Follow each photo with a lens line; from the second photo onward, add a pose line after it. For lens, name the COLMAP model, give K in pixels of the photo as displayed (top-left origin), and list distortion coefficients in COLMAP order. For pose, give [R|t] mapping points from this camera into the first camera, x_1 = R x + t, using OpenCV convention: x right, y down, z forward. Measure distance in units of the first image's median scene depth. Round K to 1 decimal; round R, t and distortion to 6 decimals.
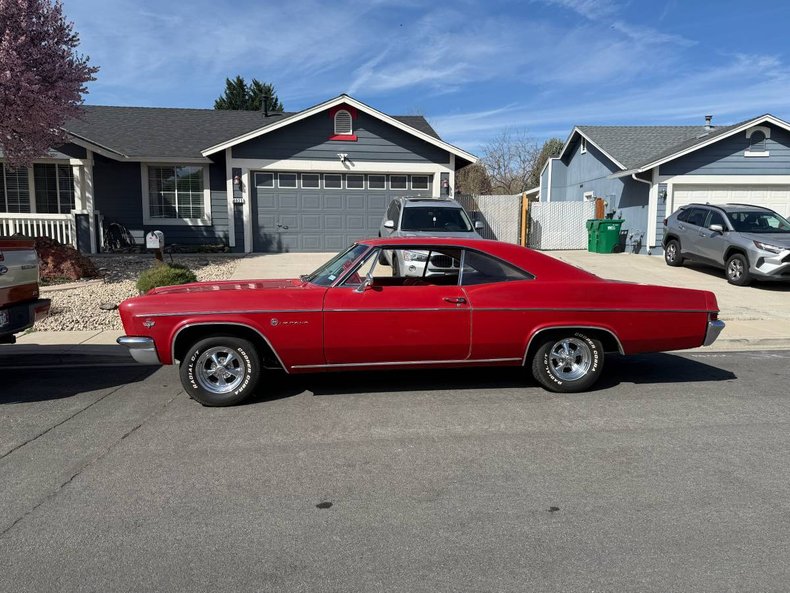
lens RADIAL K [[559.8, 0, 395.0], [0, 559.8, 296.5], [0, 0, 1]] dist [0.072866, -0.097564]
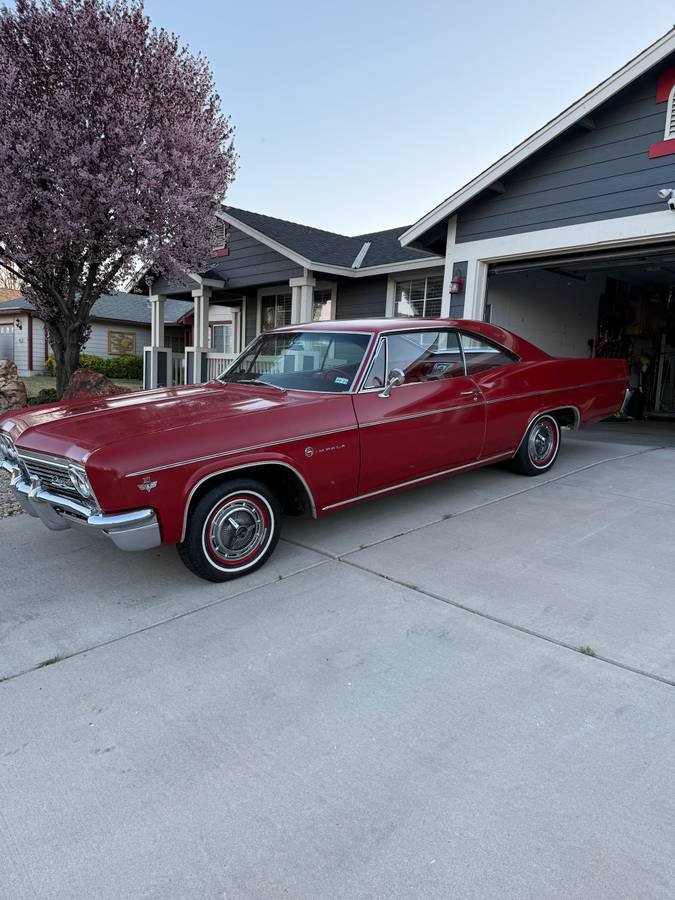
lens RADIAL K [[637.8, 0, 337.5], [0, 637.8, 450.0], [0, 0, 1]] dist [0.072866, -0.097564]
pose [[0.831490, -0.146402, 0.535902, -0.624903], [0.084538, 0.986761, 0.138404, -0.063500], [-0.549070, -0.069778, 0.832858, 0.333143]]
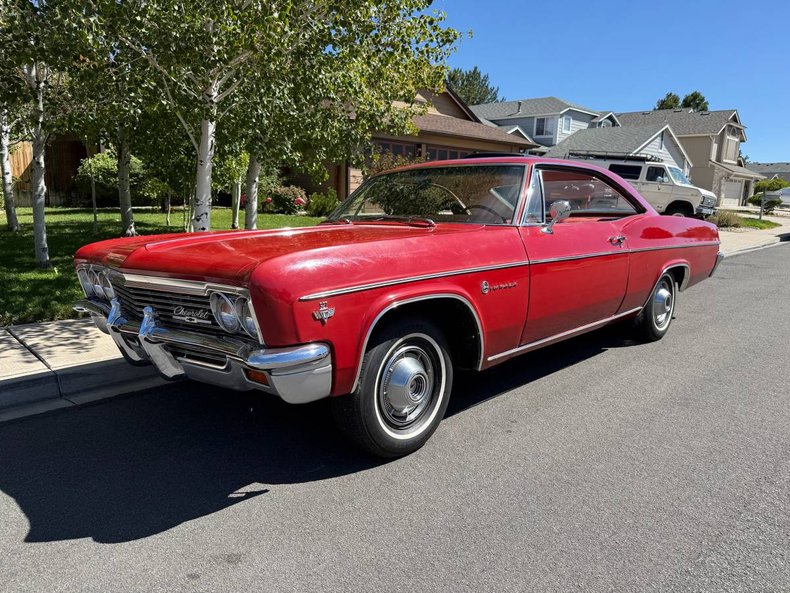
lens RADIAL K [[559.8, 0, 395.0], [0, 559.8, 296.5], [0, 0, 1]] dist [0.072866, -0.097564]
pose [[0.781497, -0.096641, 0.616379, -0.660077], [0.062897, 0.995101, 0.076274, 0.007076], [-0.620730, -0.020840, 0.783747, 0.623284]]
